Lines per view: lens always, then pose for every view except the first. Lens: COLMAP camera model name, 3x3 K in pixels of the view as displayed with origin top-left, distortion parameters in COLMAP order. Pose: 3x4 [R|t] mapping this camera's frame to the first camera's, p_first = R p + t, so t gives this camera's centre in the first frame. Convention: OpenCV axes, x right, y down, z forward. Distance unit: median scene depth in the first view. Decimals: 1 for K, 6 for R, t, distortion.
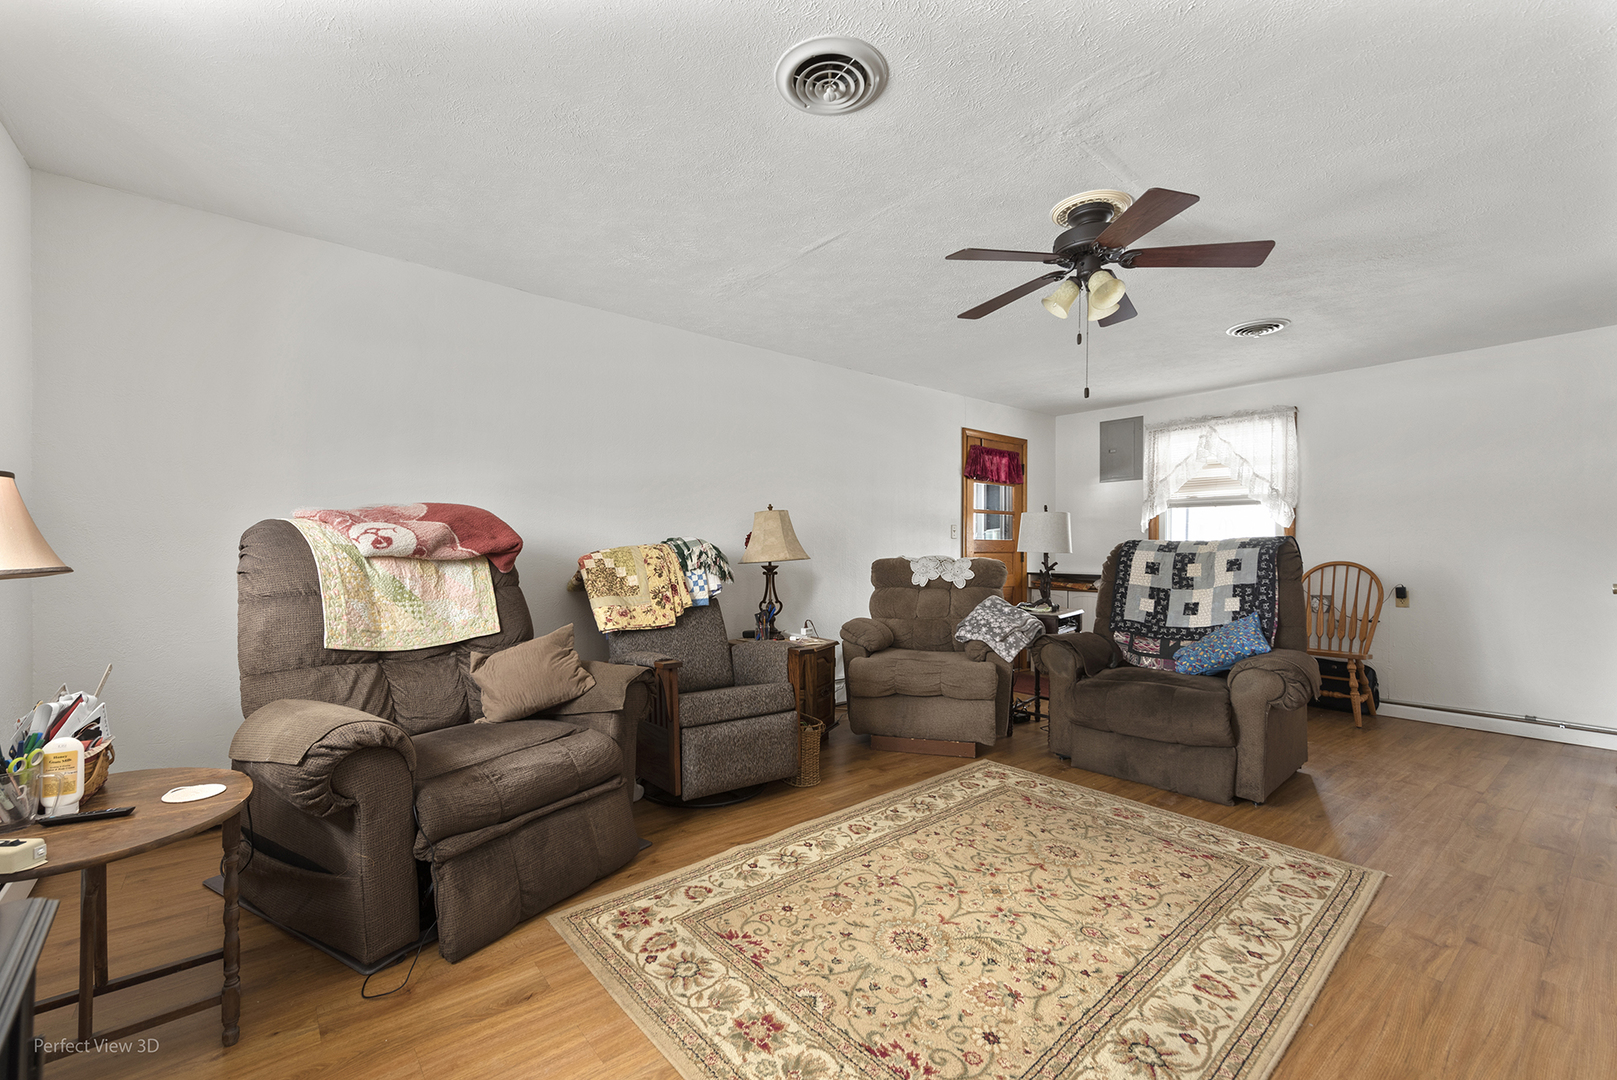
lens RADIAL K [[690.1, 0, 808.5], [0, 690.1, 546.6], [0, 0, 1]] dist [0.002067, 0.000048]
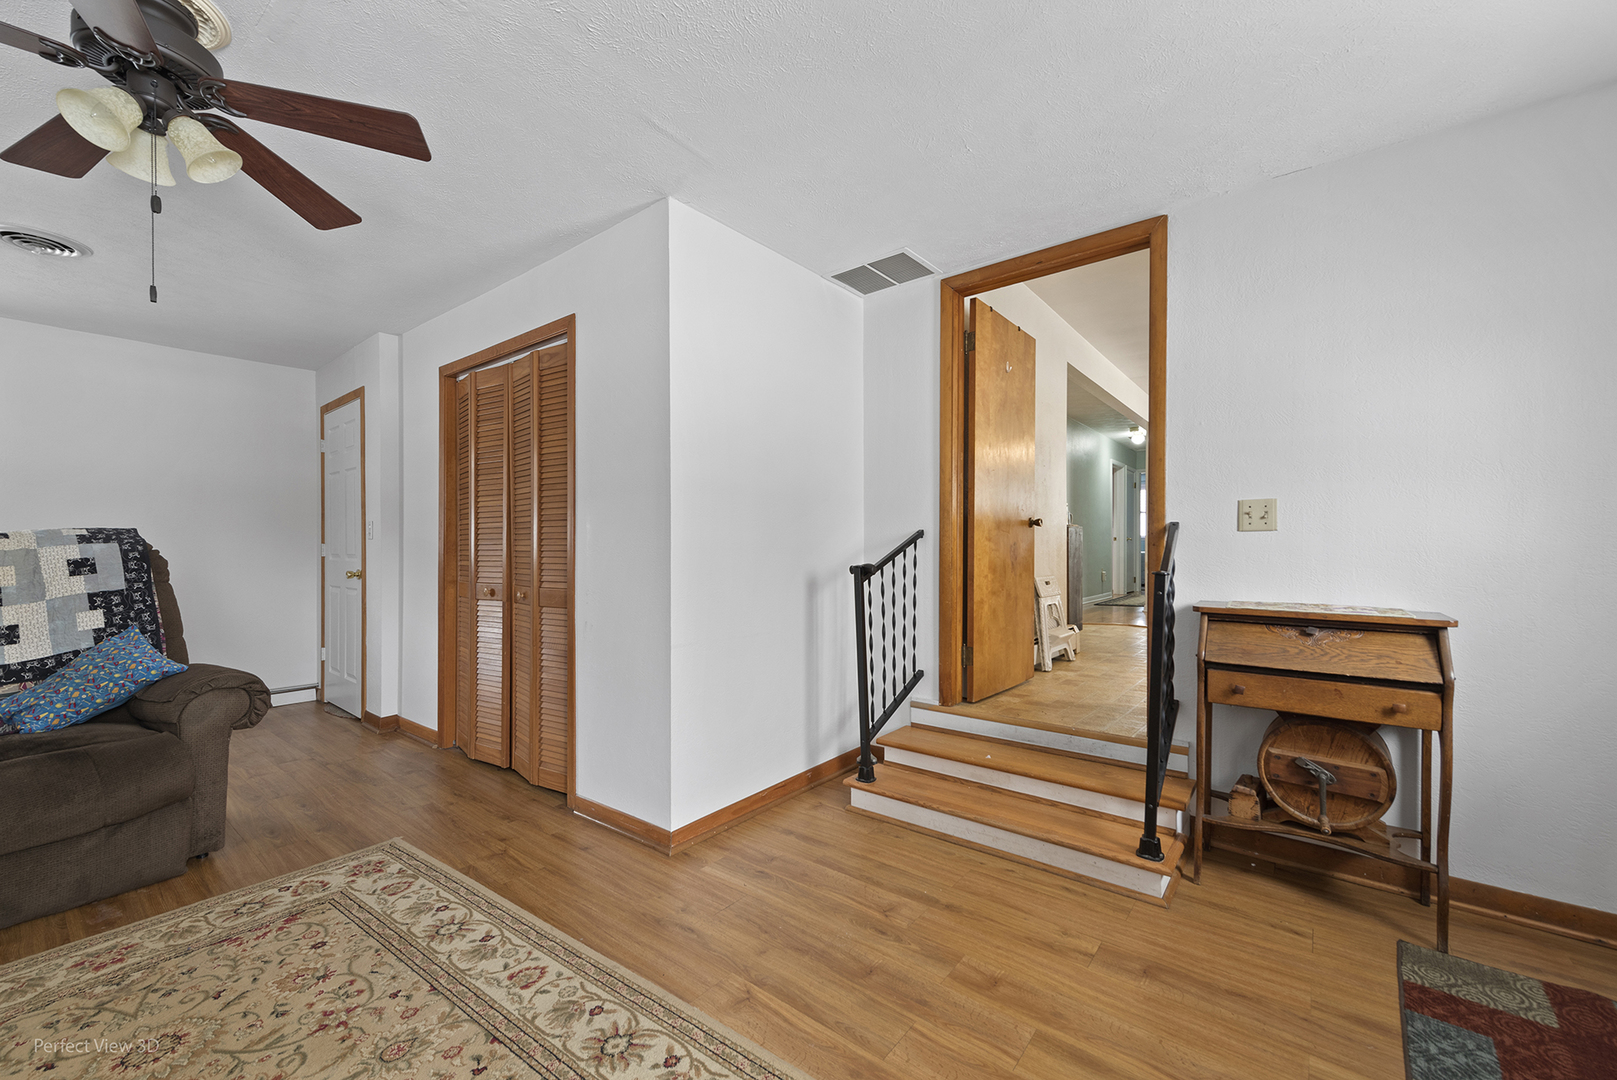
lens RADIAL K [[634.5, 0, 804.9], [0, 634.5, 543.3], [0, 0, 1]] dist [0.000580, 0.000117]
pose [[-0.212138, 0.002161, 0.977237, -0.281633], [-0.003615, 0.999989, -0.002996, 0.001645], [-0.977233, -0.004168, -0.212127, 0.547510]]
